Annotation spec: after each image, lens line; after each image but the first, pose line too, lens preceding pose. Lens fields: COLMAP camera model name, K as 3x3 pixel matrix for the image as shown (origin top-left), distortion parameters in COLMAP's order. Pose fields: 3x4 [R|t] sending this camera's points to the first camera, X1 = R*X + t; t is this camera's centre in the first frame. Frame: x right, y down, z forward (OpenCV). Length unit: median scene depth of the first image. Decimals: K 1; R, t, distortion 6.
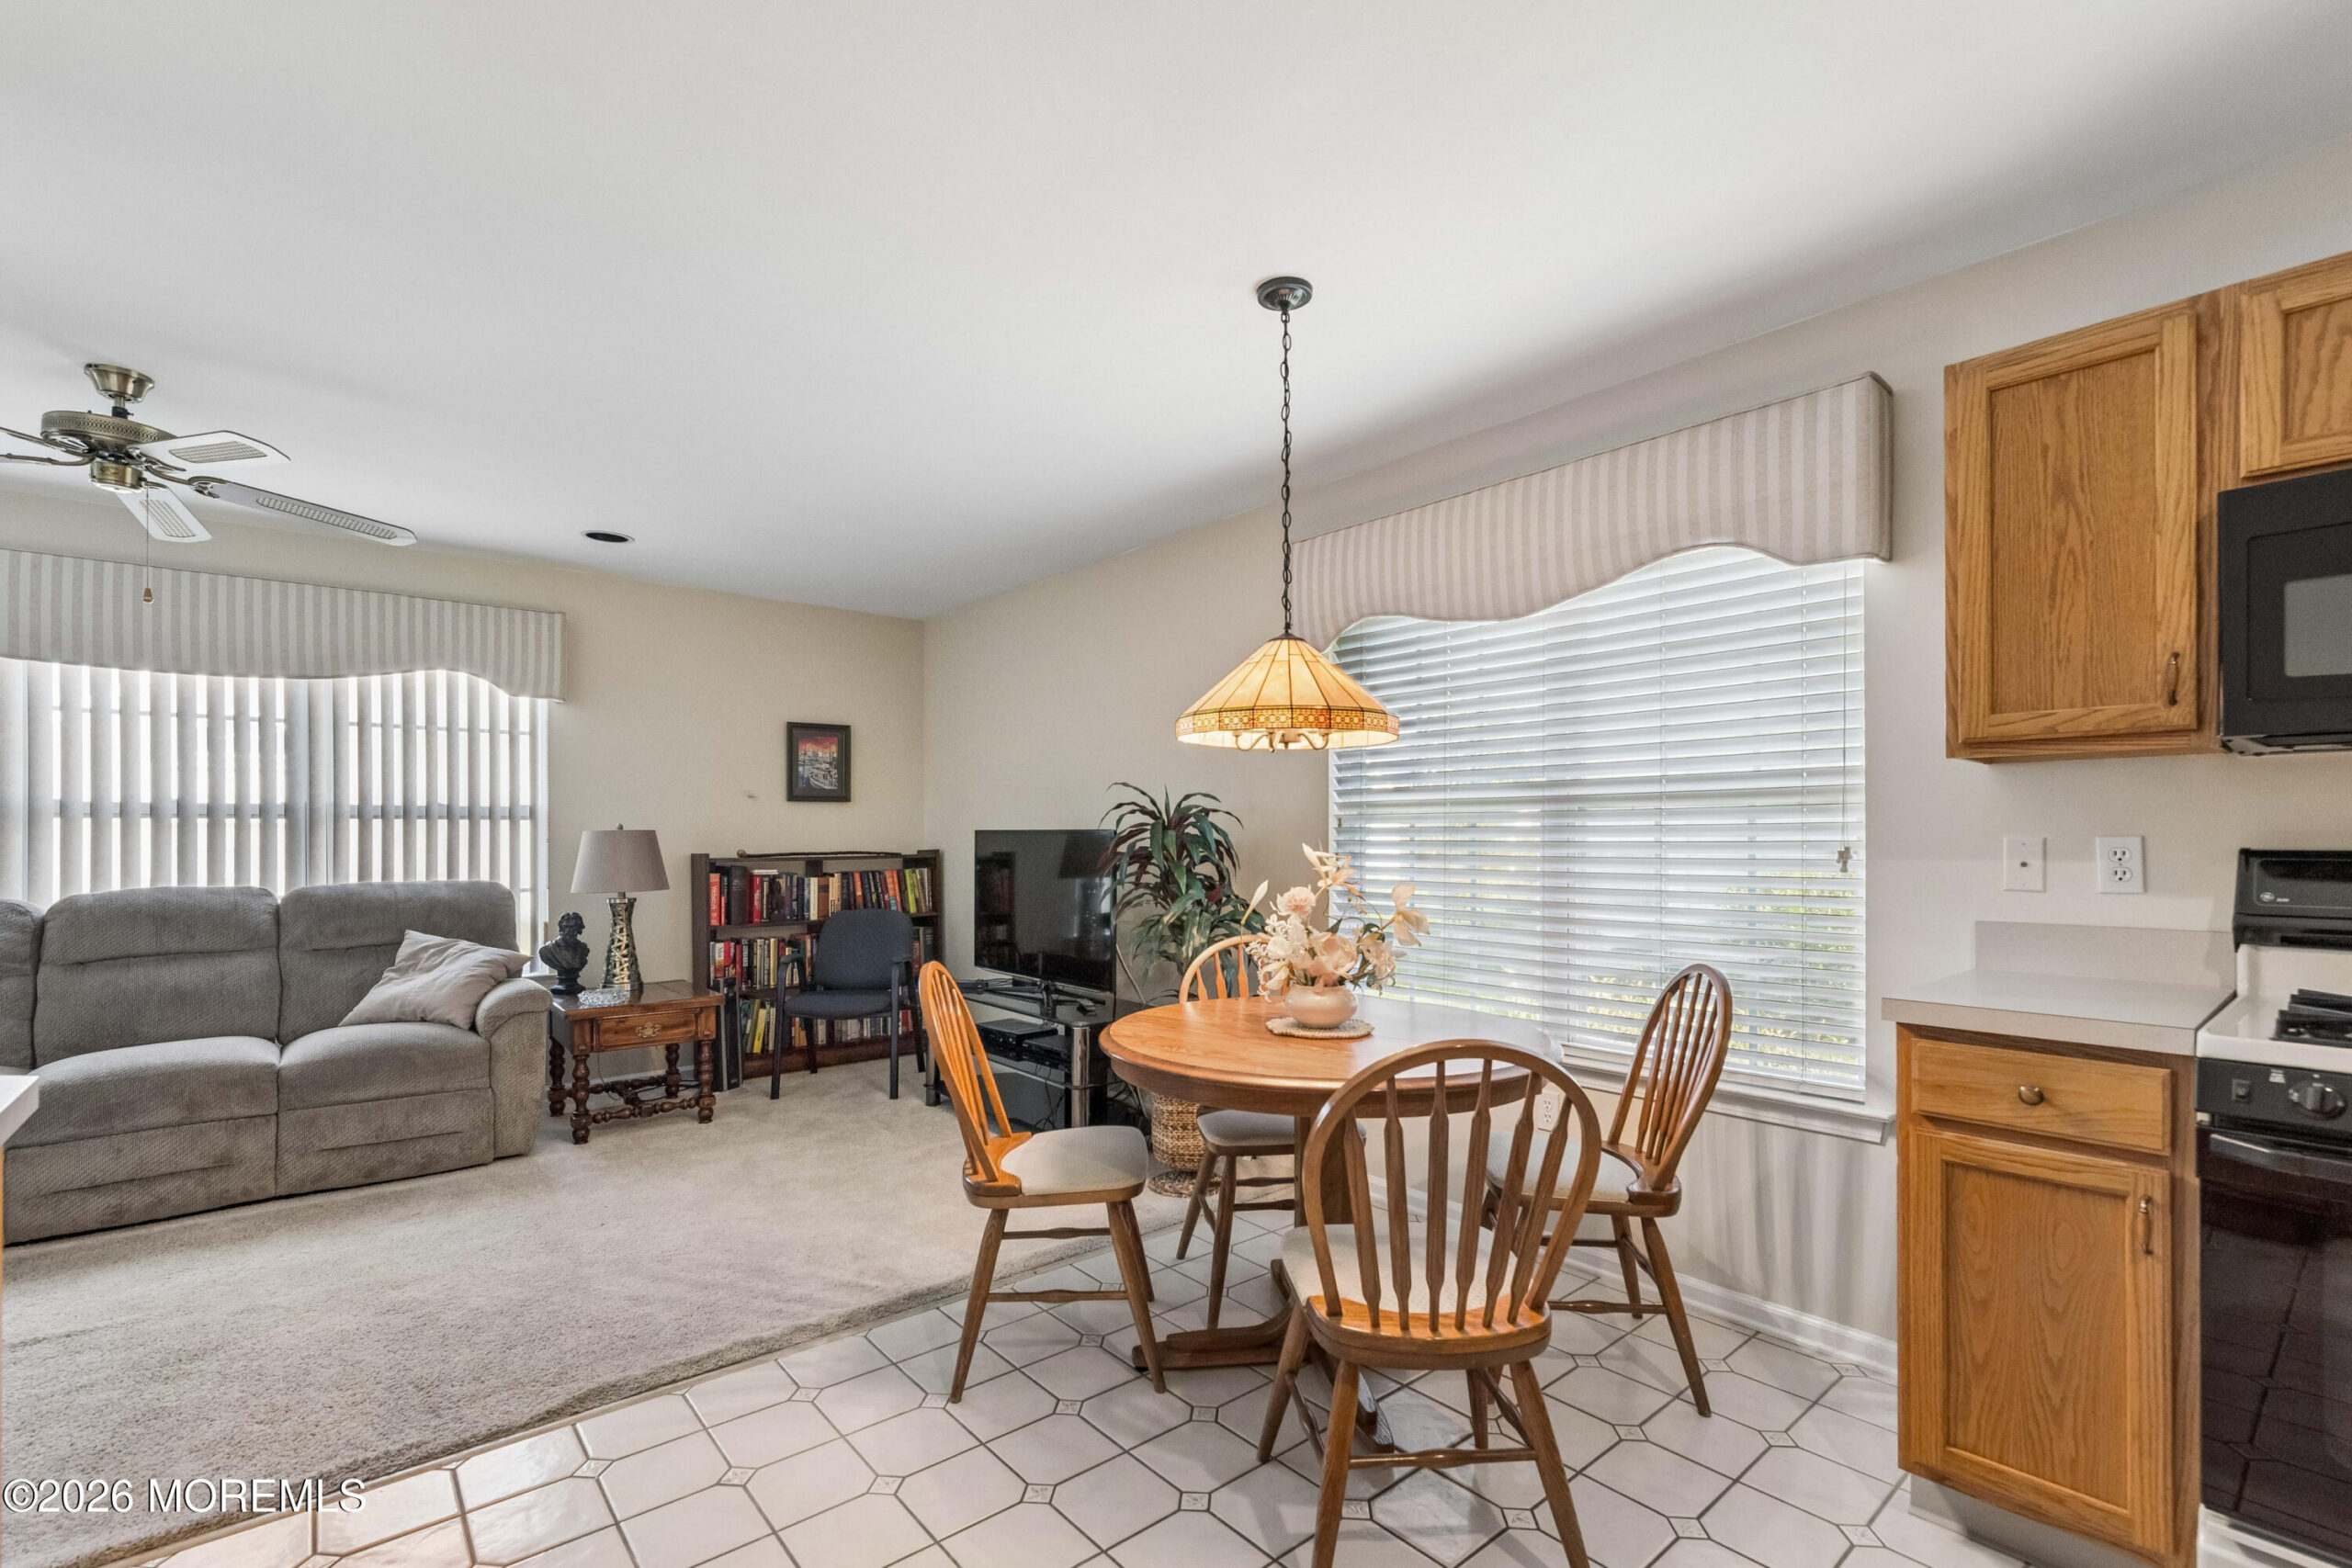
lens RADIAL K [[1031.5, 0, 1173.5], [0, 1031.5, 833.2], [0, 0, 1]] dist [-0.000577, -0.000301]
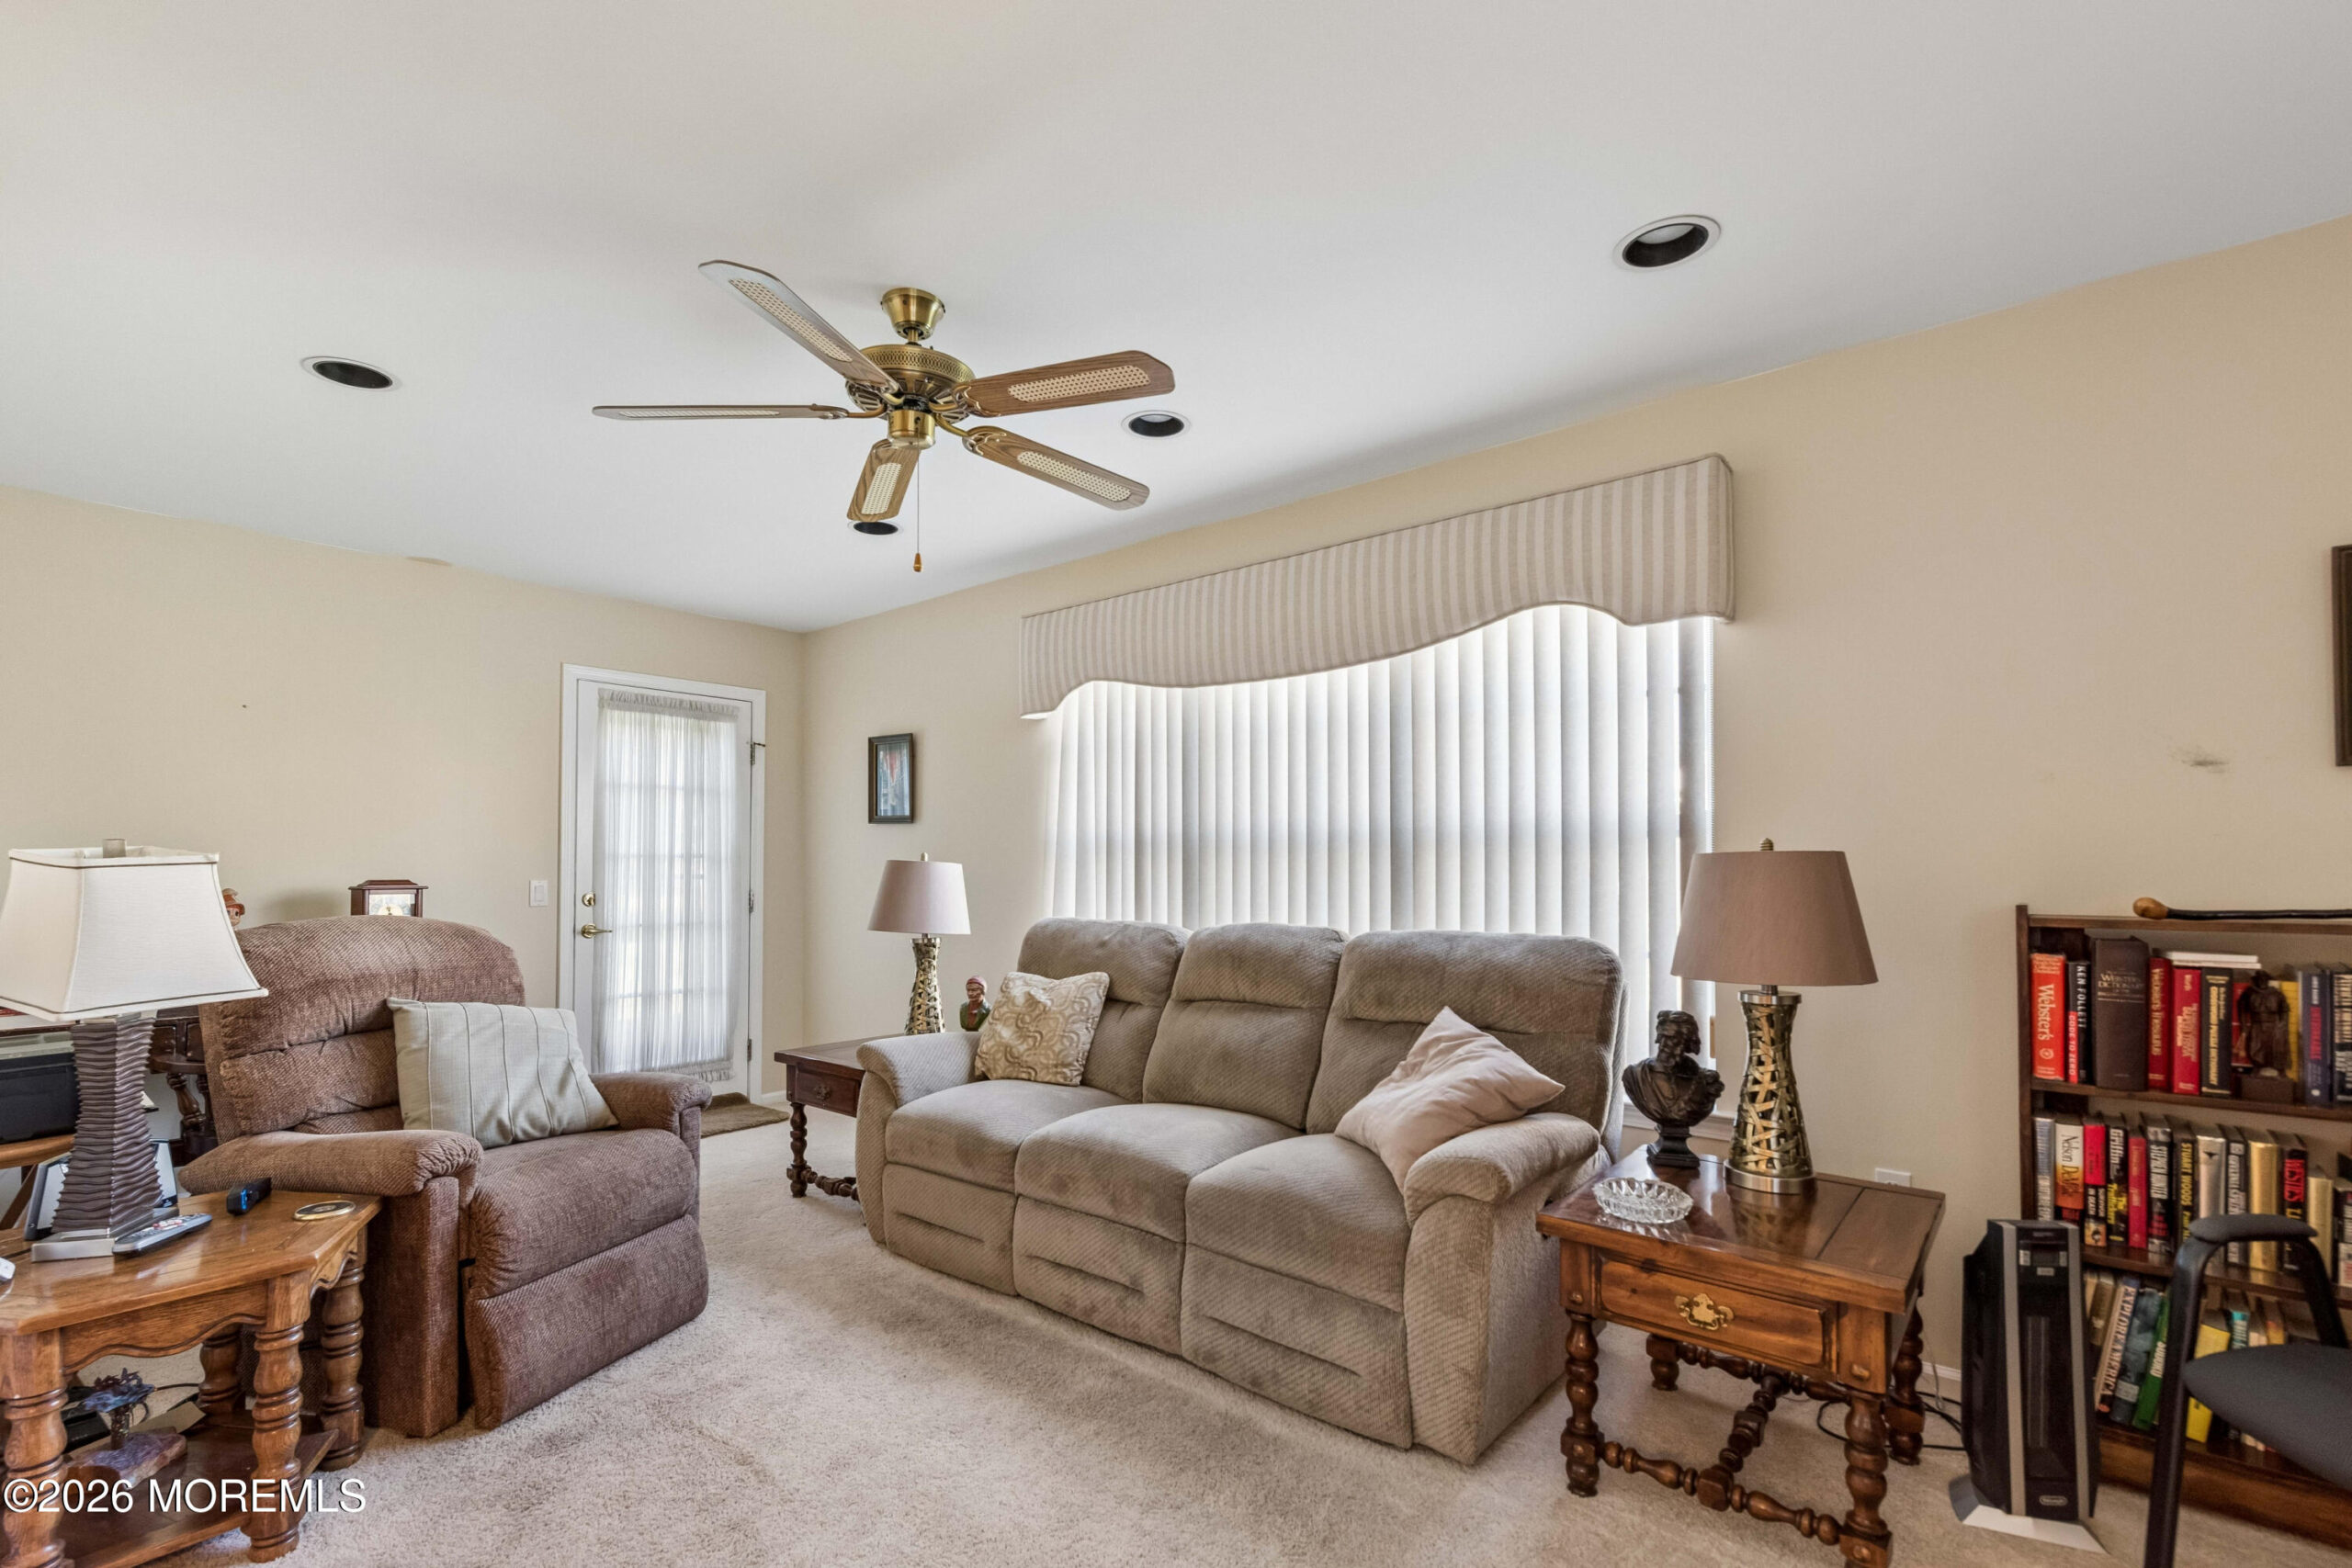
lens RADIAL K [[1042.7, 0, 1183.8], [0, 1042.7, 858.7], [0, 0, 1]] dist [-0.001937, -0.000400]
pose [[0.180677, -0.008275, -0.983508, -0.123479], [0.002241, 0.999965, -0.008002, 0.004233], [0.983540, -0.000758, 0.180689, 0.747381]]
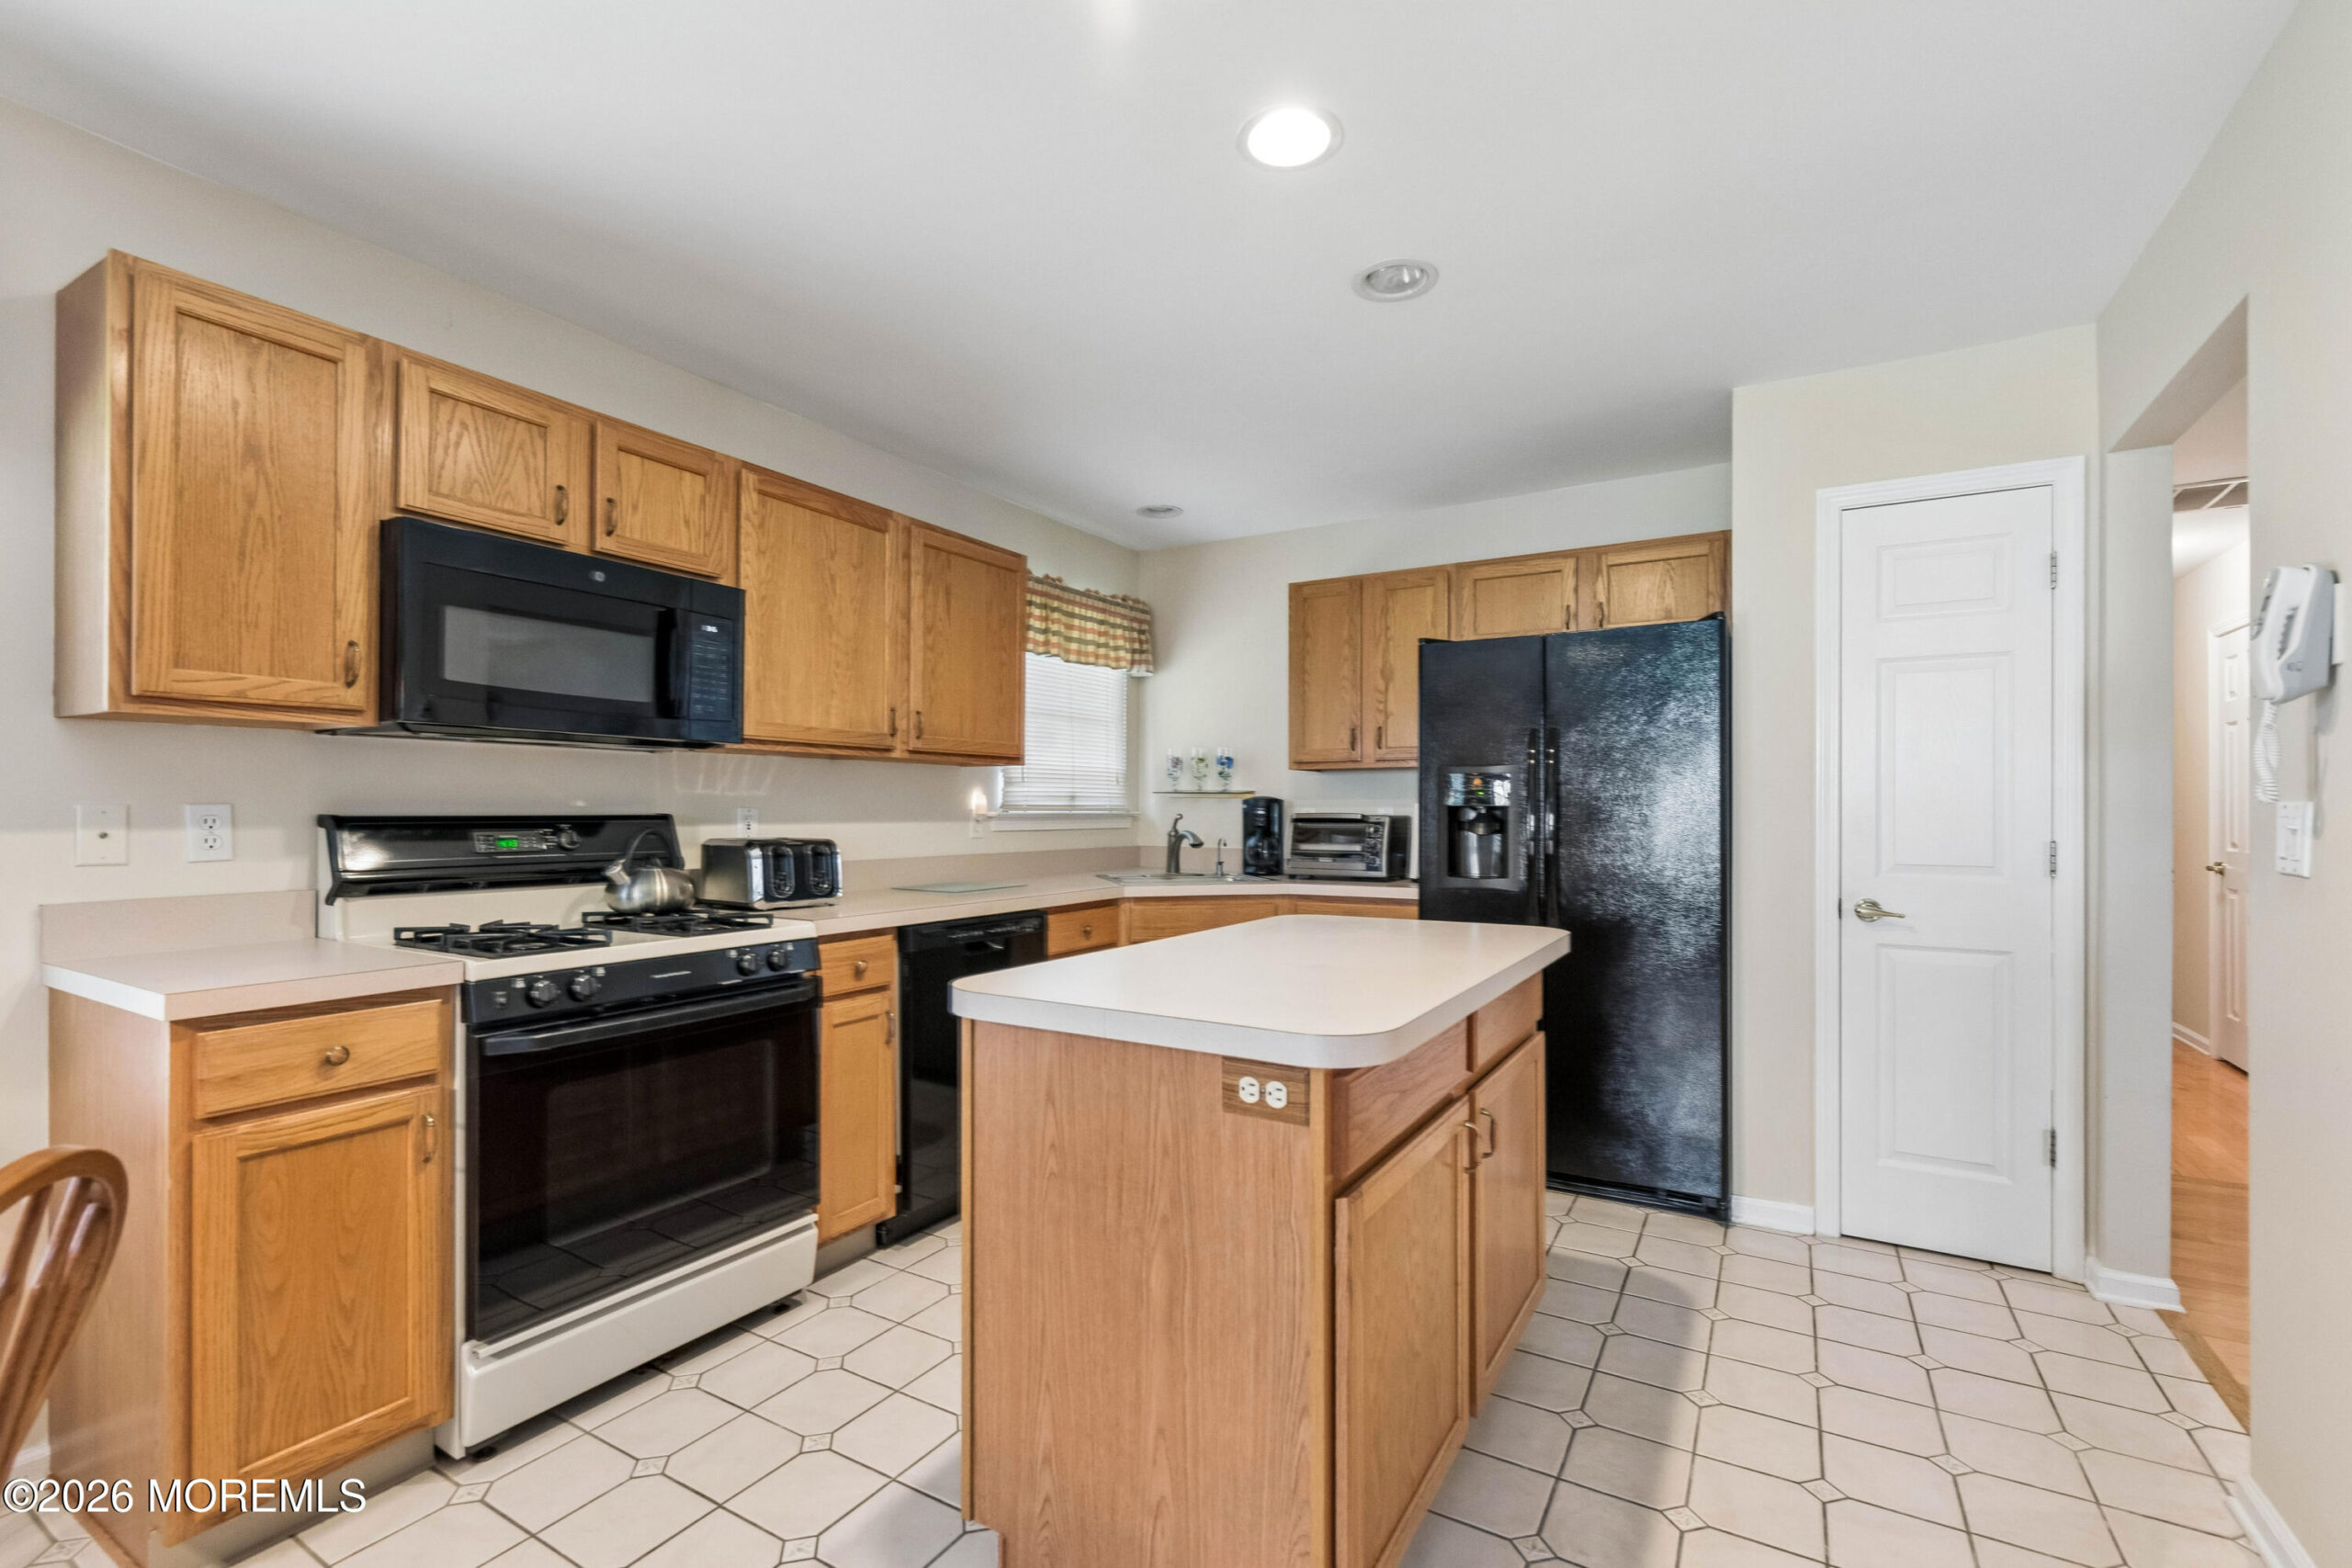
lens RADIAL K [[1022.6, 0, 1178.4], [0, 1022.6, 804.5], [0, 0, 1]] dist [0.002383, 0.000296]
pose [[-0.331308, 0.006839, 0.943498, -0.176598], [-0.004507, 0.999951, -0.008830, 0.004288], [-0.943512, -0.007178, -0.331261, 0.238219]]
